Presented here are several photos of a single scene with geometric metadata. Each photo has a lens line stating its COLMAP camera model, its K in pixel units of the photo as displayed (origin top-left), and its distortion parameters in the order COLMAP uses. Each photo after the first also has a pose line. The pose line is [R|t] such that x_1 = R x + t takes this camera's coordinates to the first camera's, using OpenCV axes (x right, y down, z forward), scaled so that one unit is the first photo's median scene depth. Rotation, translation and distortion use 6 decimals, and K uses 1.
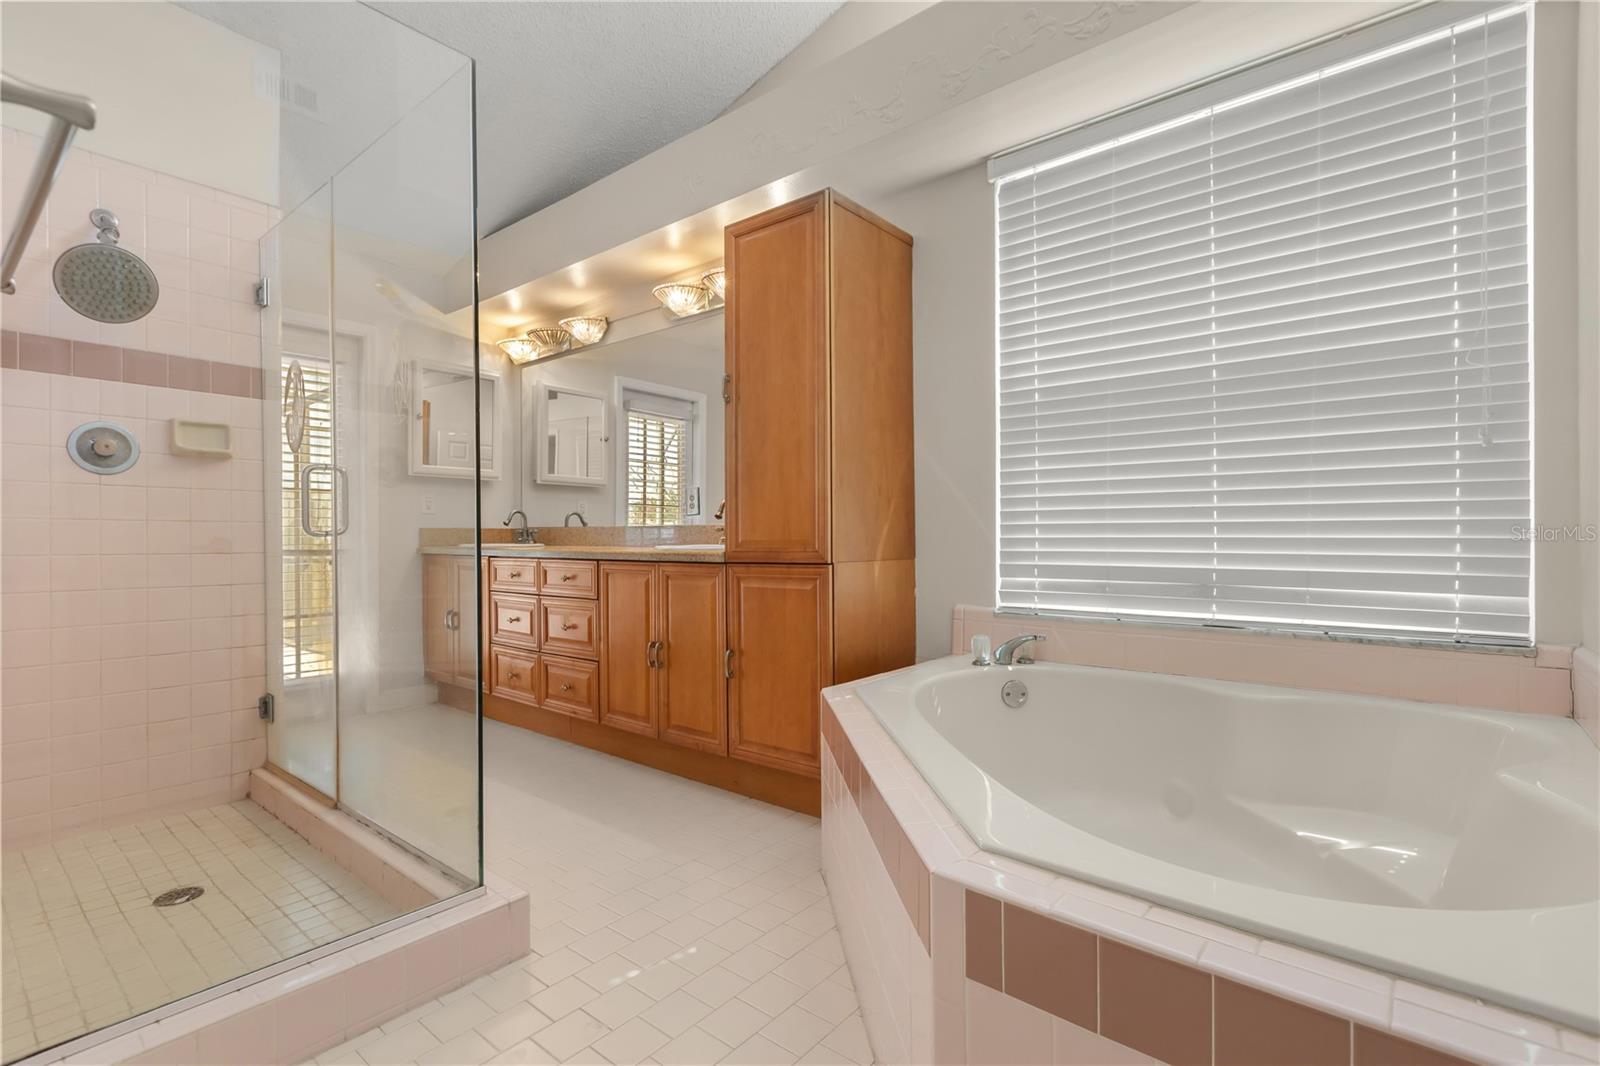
lens RADIAL K [[743.1, 0, 800.0], [0, 743.1, 533.0], [0, 0, 1]] dist [0.001142, 0.000385]
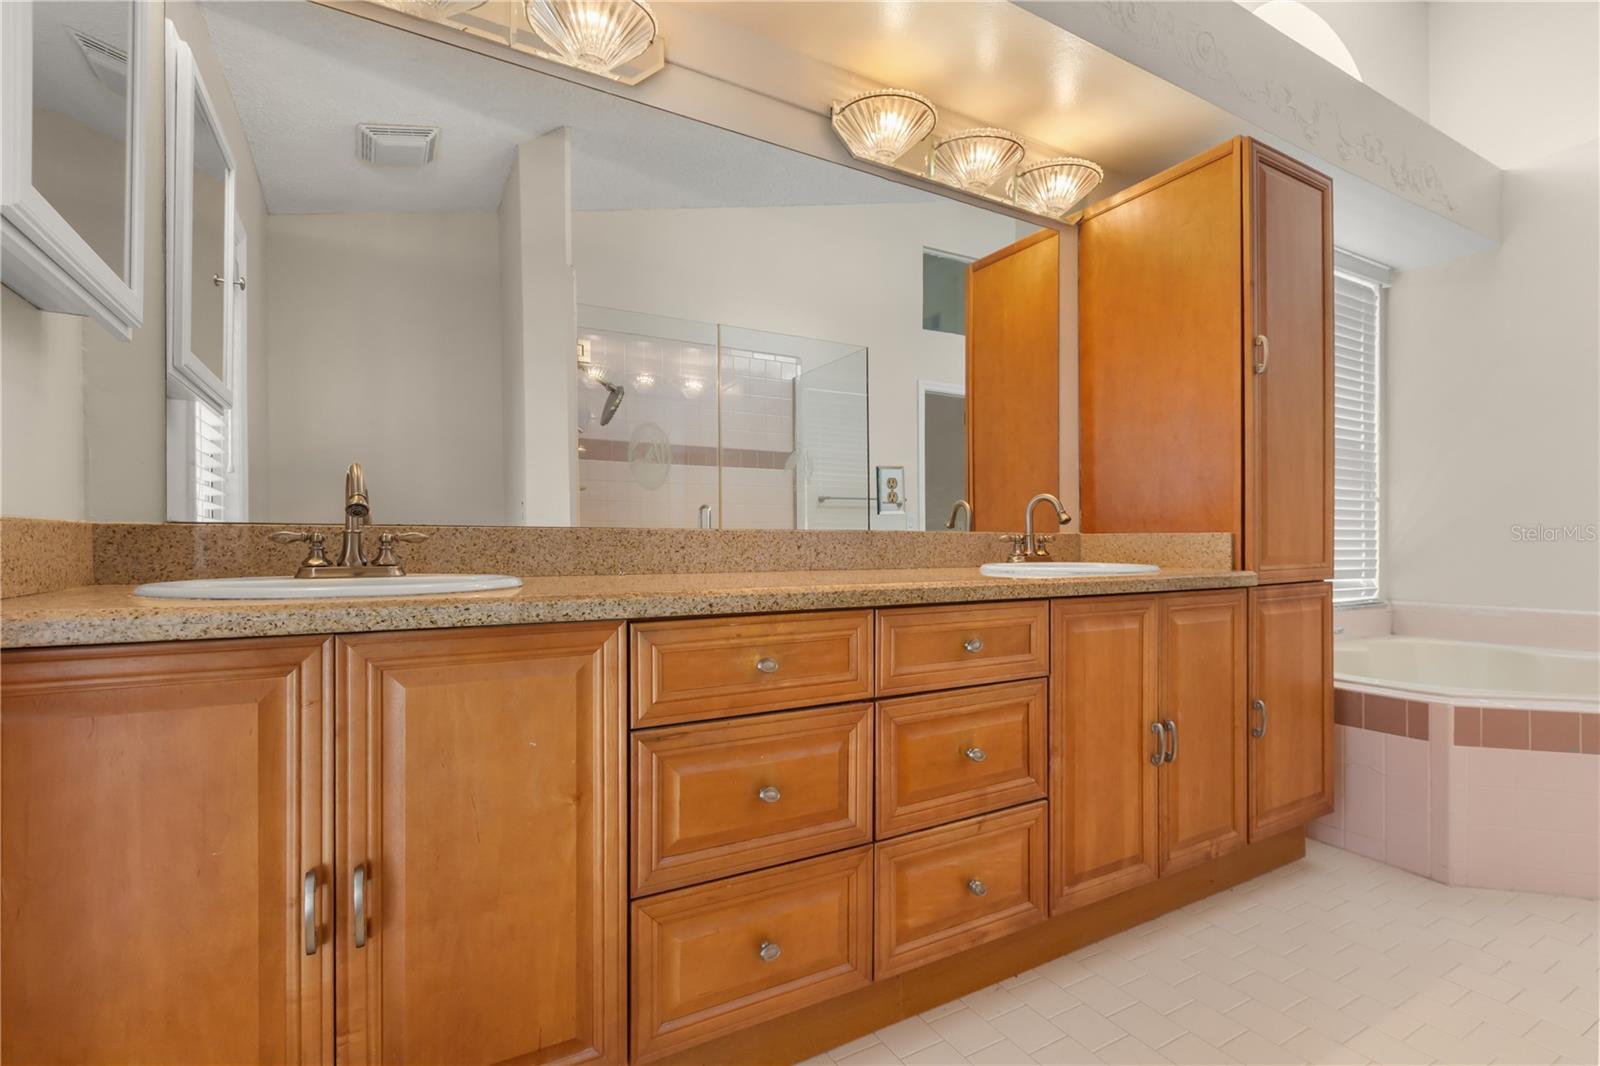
lens RADIAL K [[743.1, 0, 800.0], [0, 743.1, 533.0], [0, 0, 1]] dist [0.001142, 0.000385]
pose [[0.349639, 0.012658, 0.936799, -0.809744], [-0.007447, 0.999915, -0.010732, -0.002034], [-0.936855, -0.003224, 0.349703, 0.980449]]
